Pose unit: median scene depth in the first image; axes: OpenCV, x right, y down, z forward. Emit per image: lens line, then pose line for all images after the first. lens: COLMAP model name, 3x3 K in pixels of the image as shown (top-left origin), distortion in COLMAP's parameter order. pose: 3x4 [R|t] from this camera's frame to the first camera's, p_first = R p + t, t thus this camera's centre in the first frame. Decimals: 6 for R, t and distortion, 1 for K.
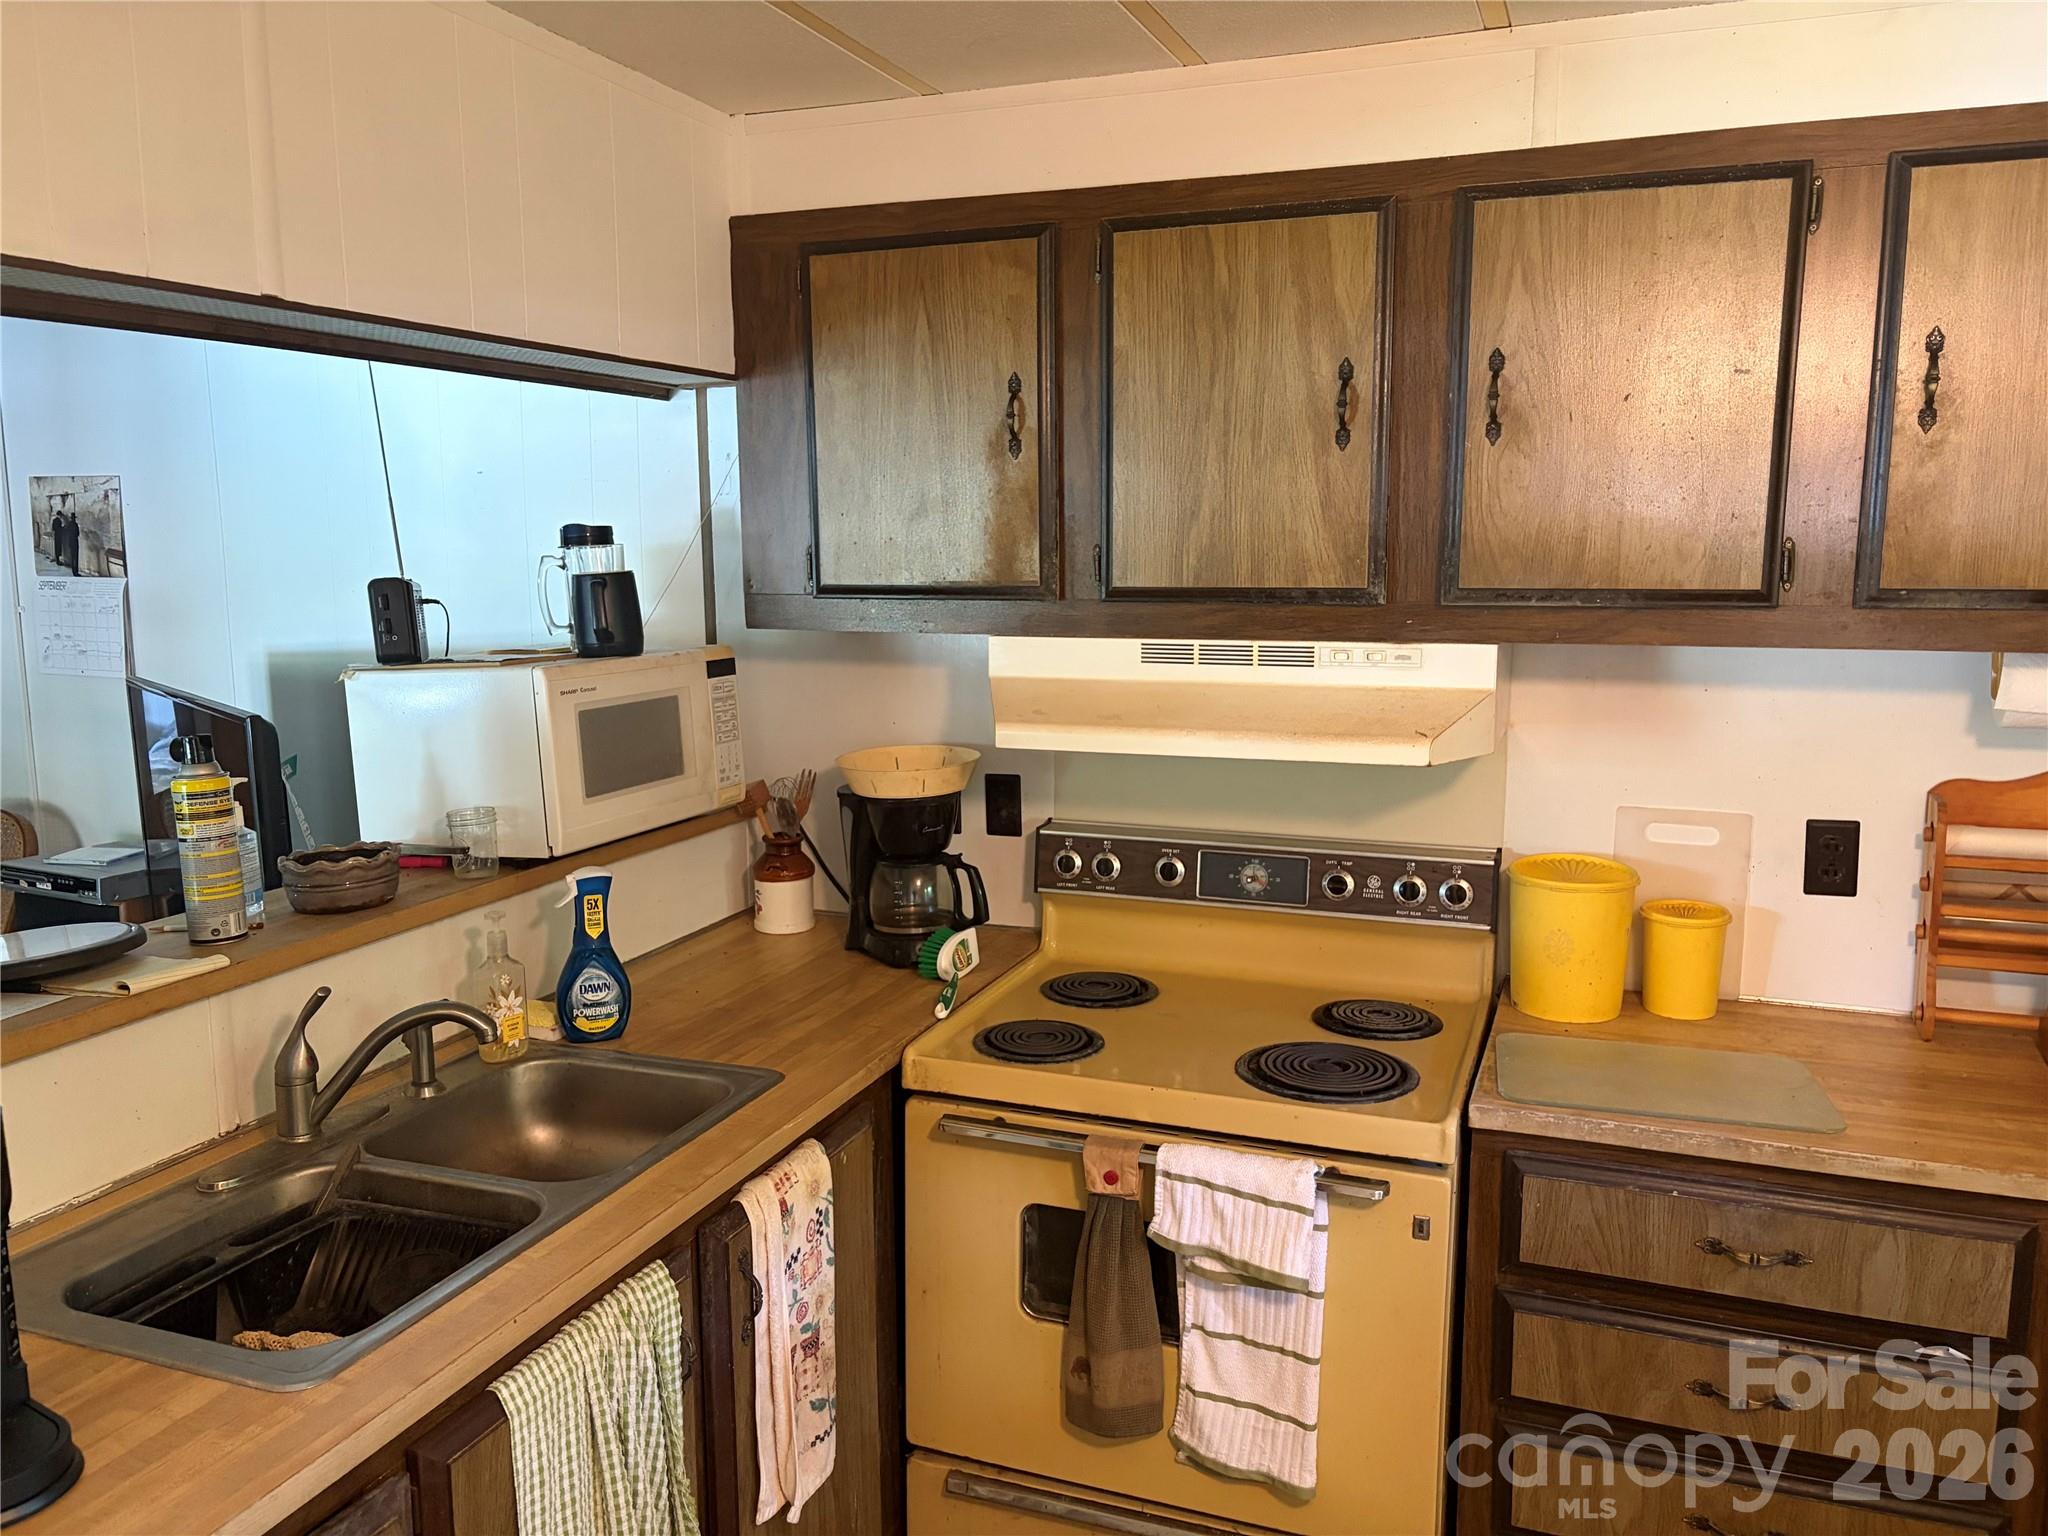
lens RADIAL K [[1552.0, 0, 1031.2], [0, 1552.0, 769.3], [0, 0, 1]] dist [0.050580, -0.053174]
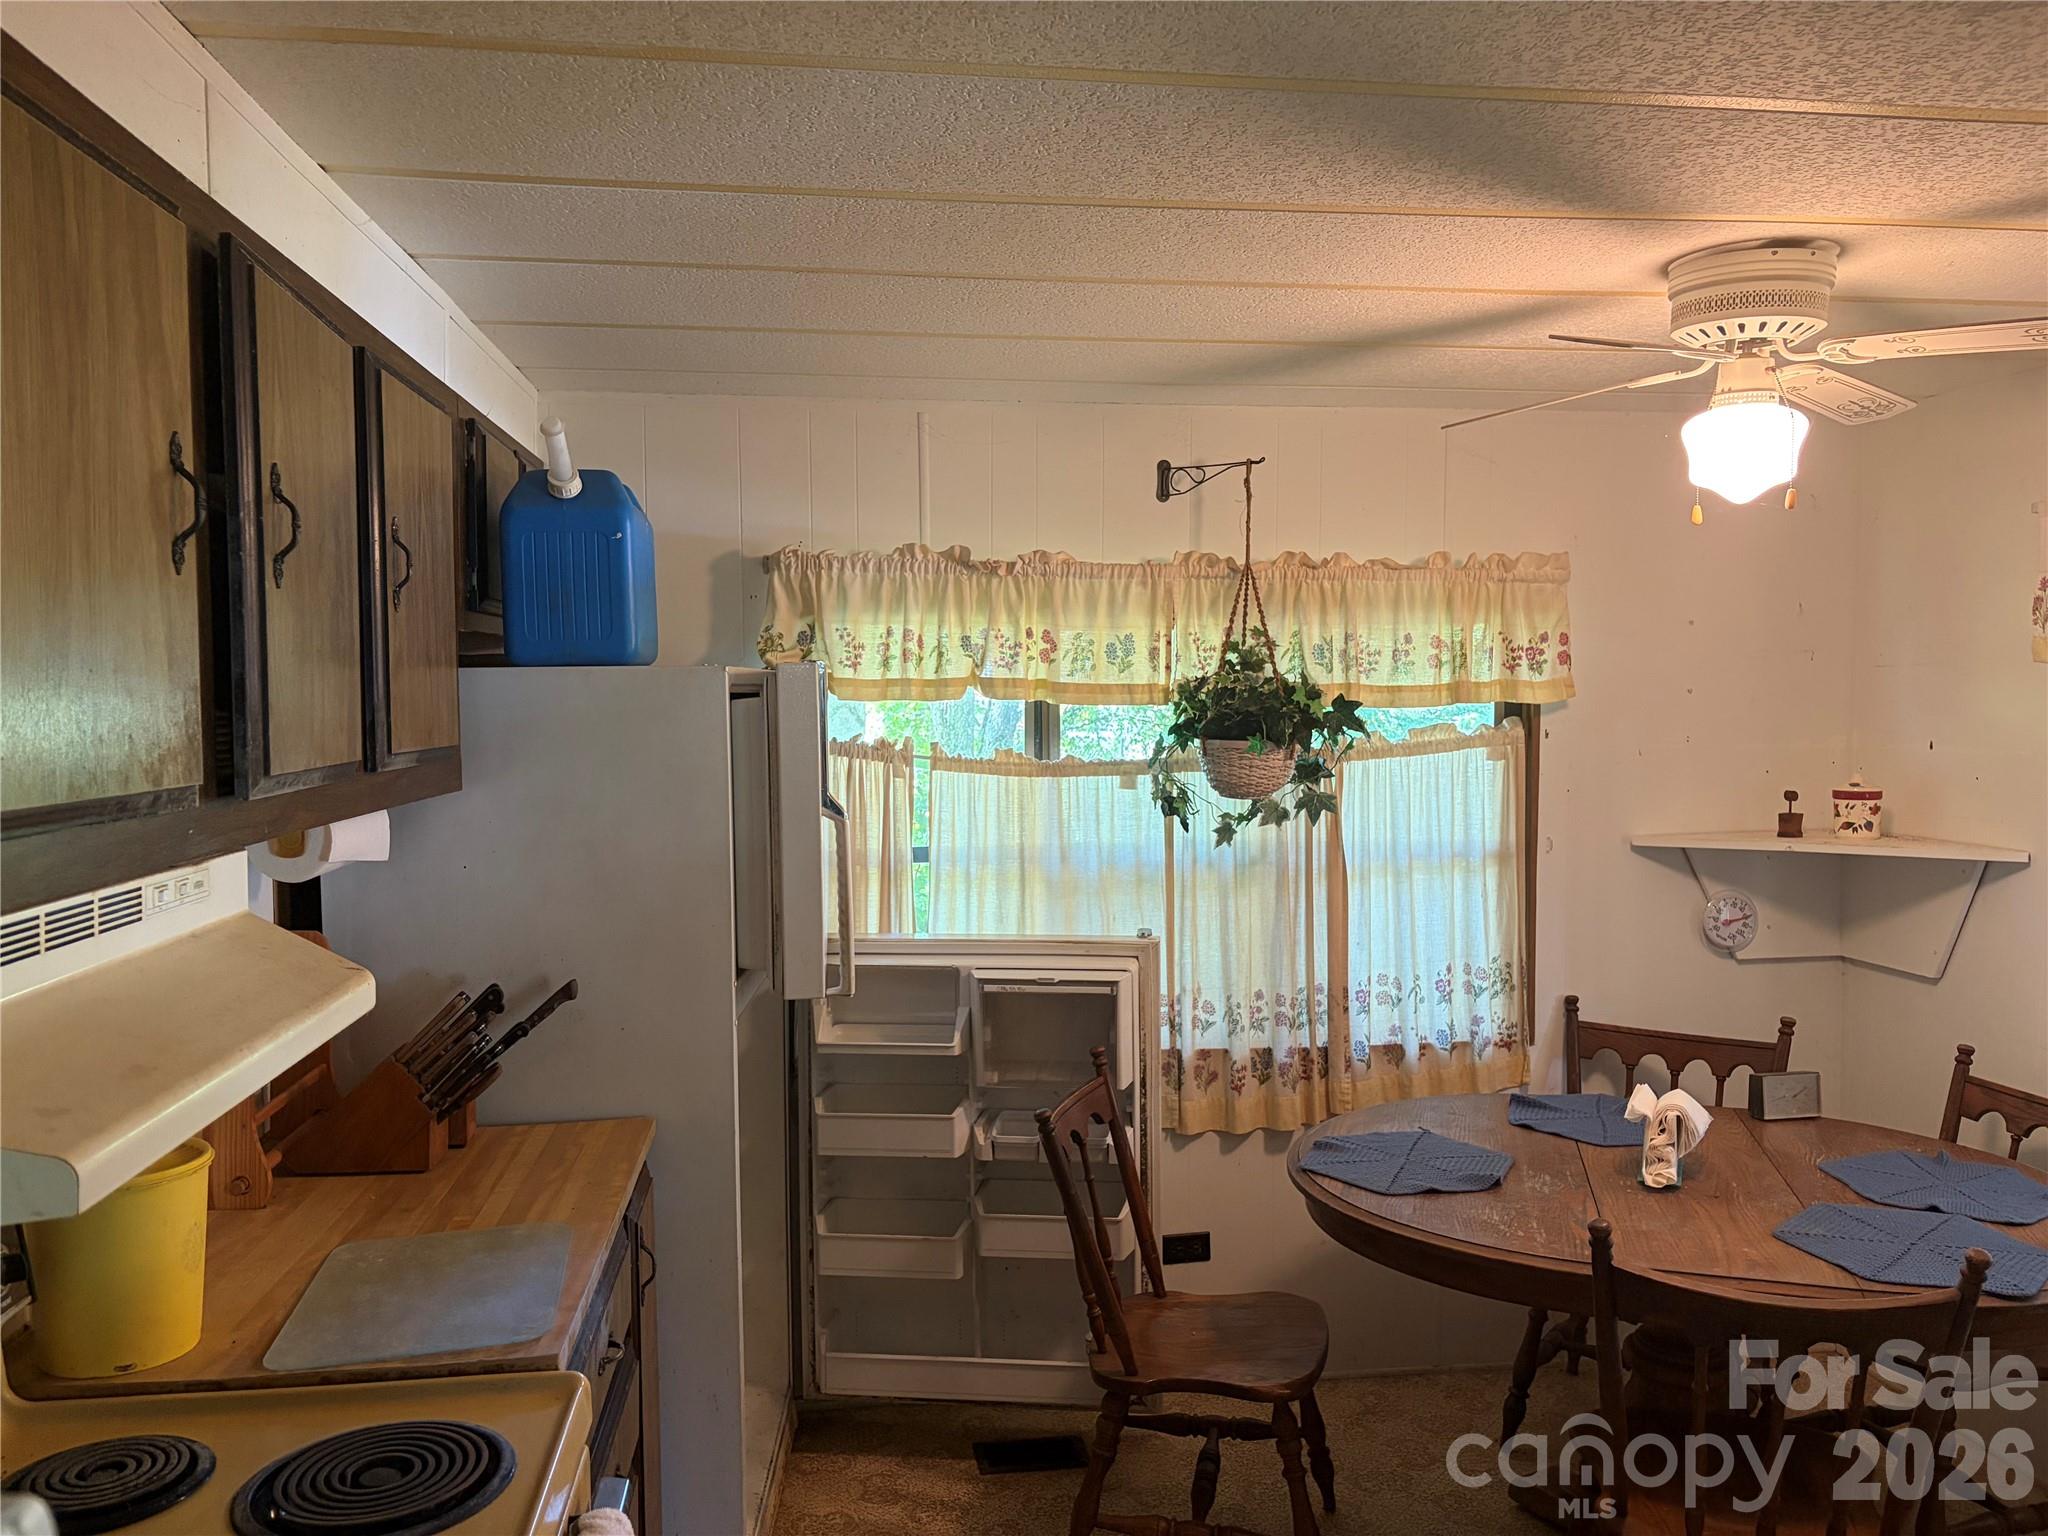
lens RADIAL K [[1533.0, 0, 999.4], [0, 1533.0, 772.4], [0, 0, 1]] dist [0.041938, -0.078122]
pose [[-0.462890, -0.037470, 0.885623, -0.521253], [0.142927, 0.982878, 0.116289, -0.150331], [-0.874817, 0.180408, -0.449609, 1.007485]]
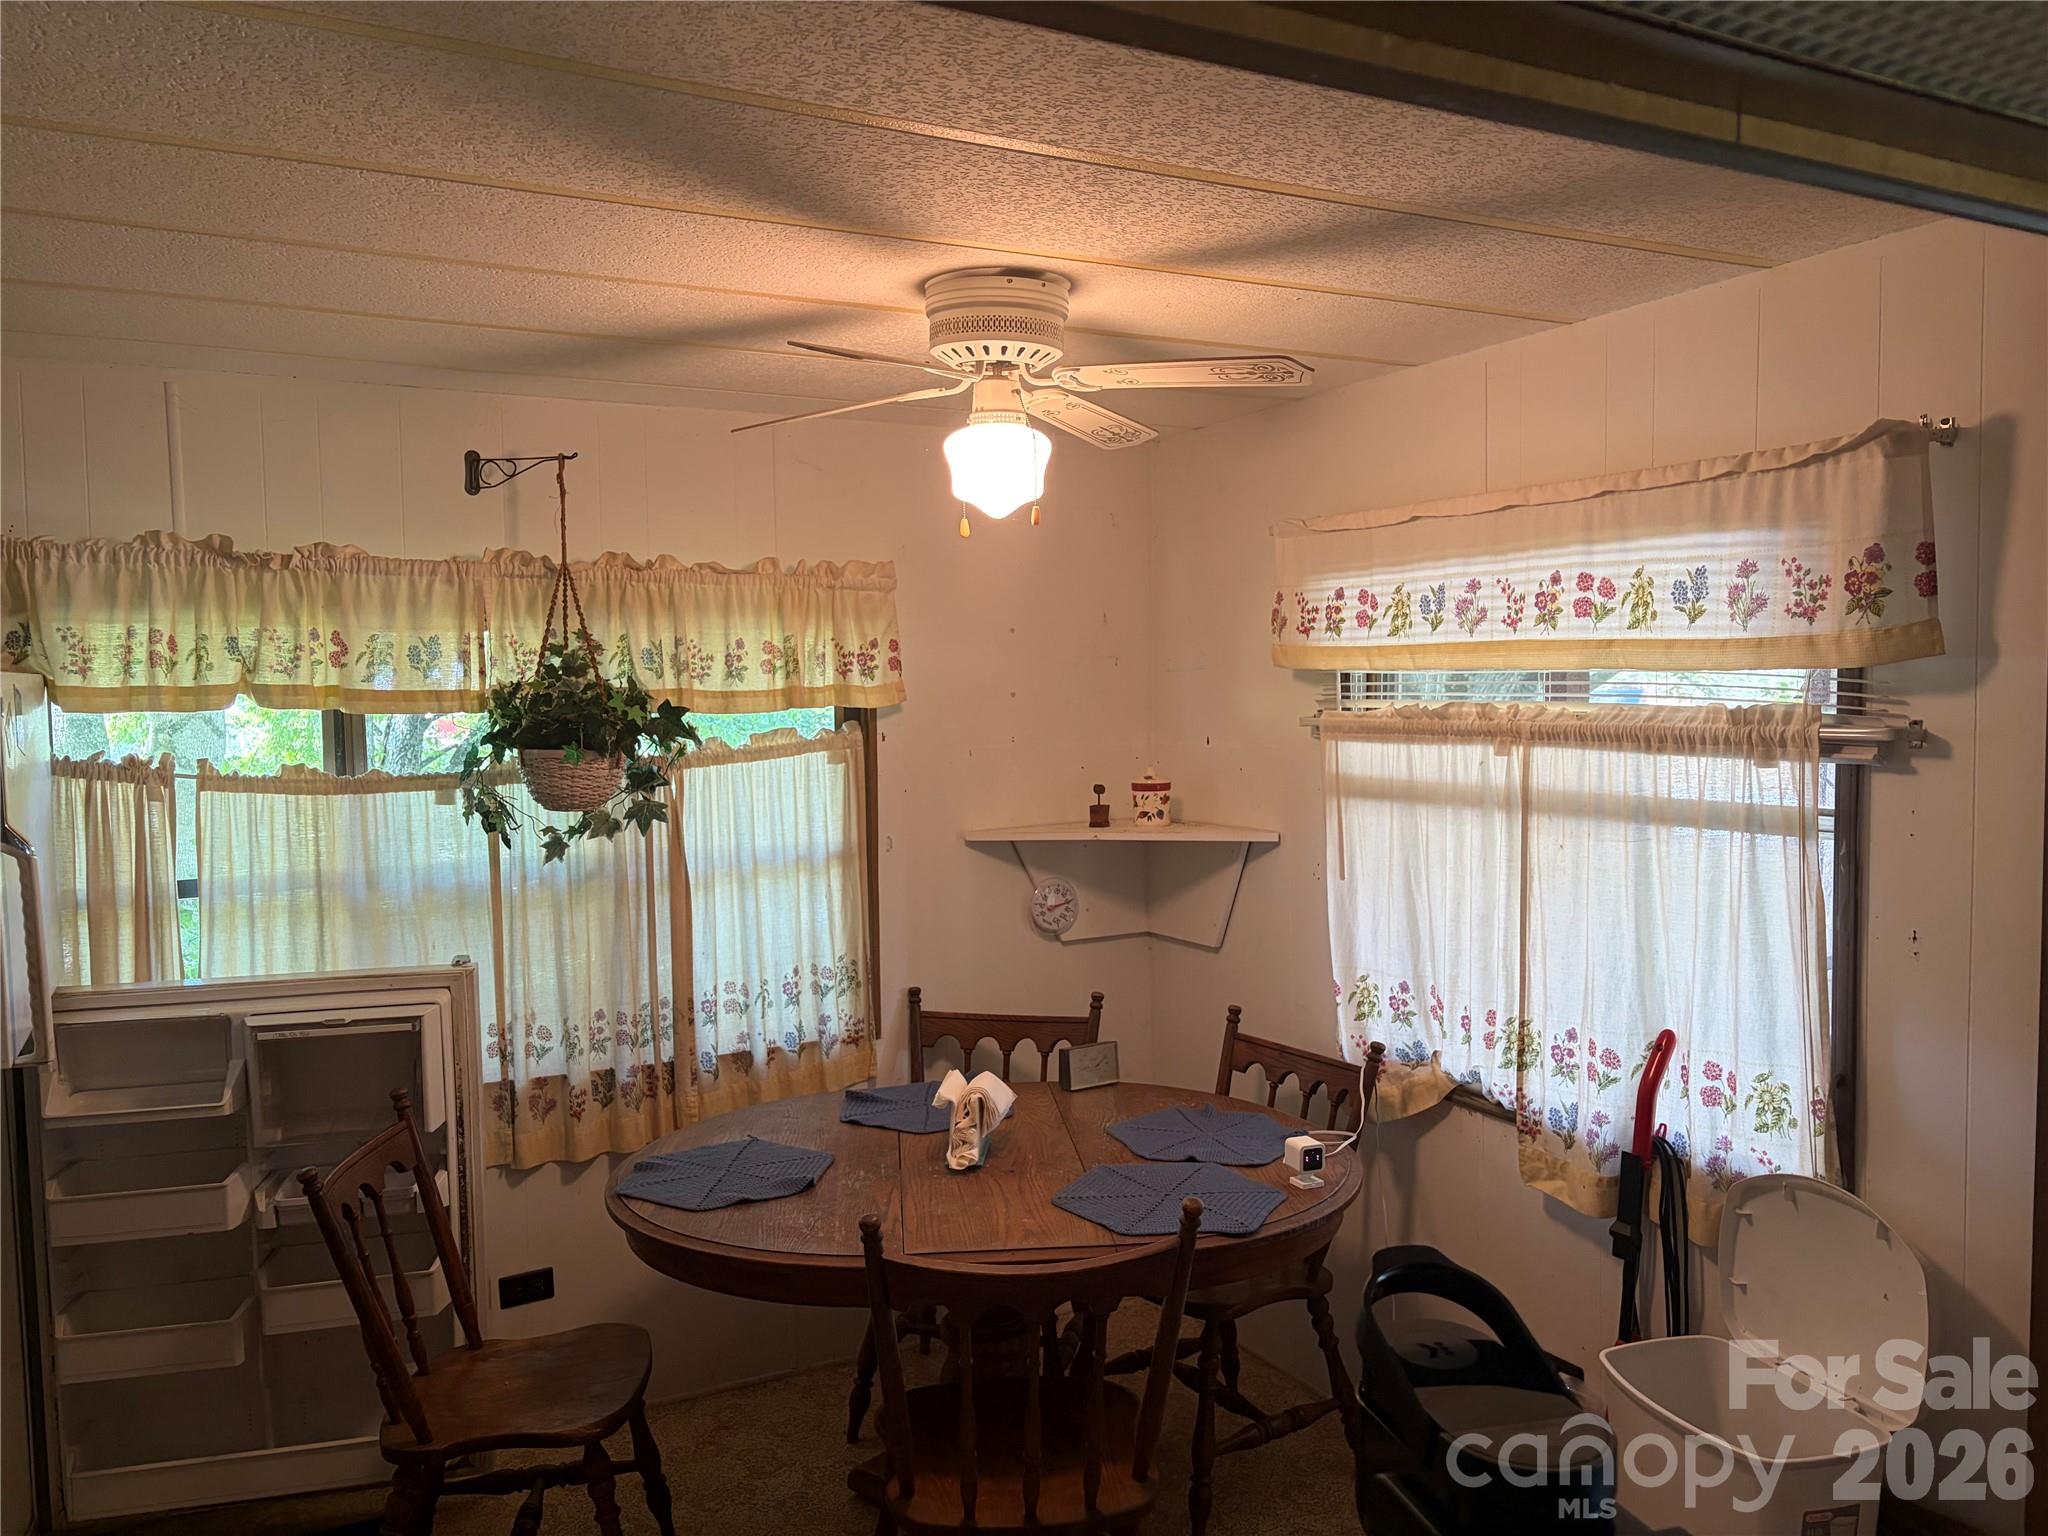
lens RADIAL K [[1520.9, 0, 1050.2], [0, 1520.9, 778.4], [0, 0, 1]] dist [0.051617, -0.114362]
pose [[-0.761670, -0.020717, 0.647634, -0.564835], [0.116480, 0.978829, 0.168301, -0.131704], [-0.637410, 0.203626, -0.743132, 0.886245]]
